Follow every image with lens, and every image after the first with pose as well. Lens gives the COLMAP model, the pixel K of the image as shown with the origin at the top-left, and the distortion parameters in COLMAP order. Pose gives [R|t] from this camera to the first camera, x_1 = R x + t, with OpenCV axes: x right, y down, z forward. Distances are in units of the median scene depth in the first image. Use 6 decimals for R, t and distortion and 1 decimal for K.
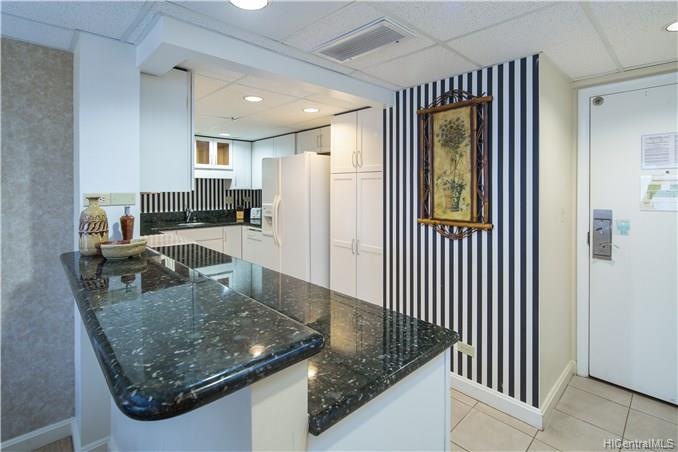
lens RADIAL K [[333.1, 0, 340.9], [0, 333.1, 191.4], [0, 0, 1]] dist [0.012367, 0.000061]
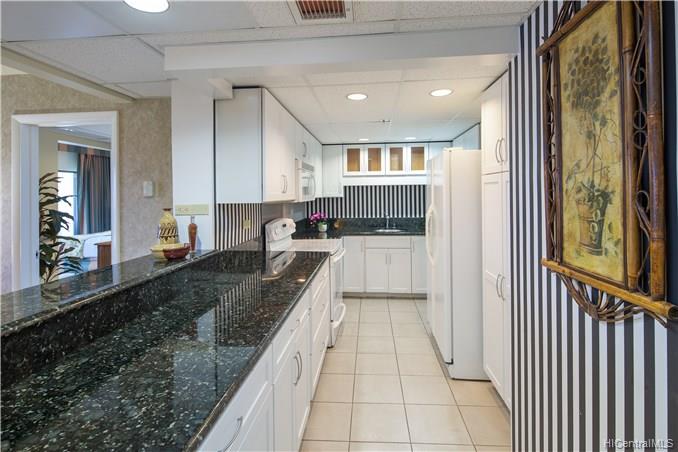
lens RADIAL K [[333.1, 0, 340.9], [0, 333.1, 191.4], [0, 0, 1]] dist [0.012367, 0.000061]
pose [[0.659232, -0.014483, -0.751800, 0.441114], [0.006969, 0.999889, -0.013151, -0.016972], [0.751907, 0.003431, 0.659260, 0.458839]]
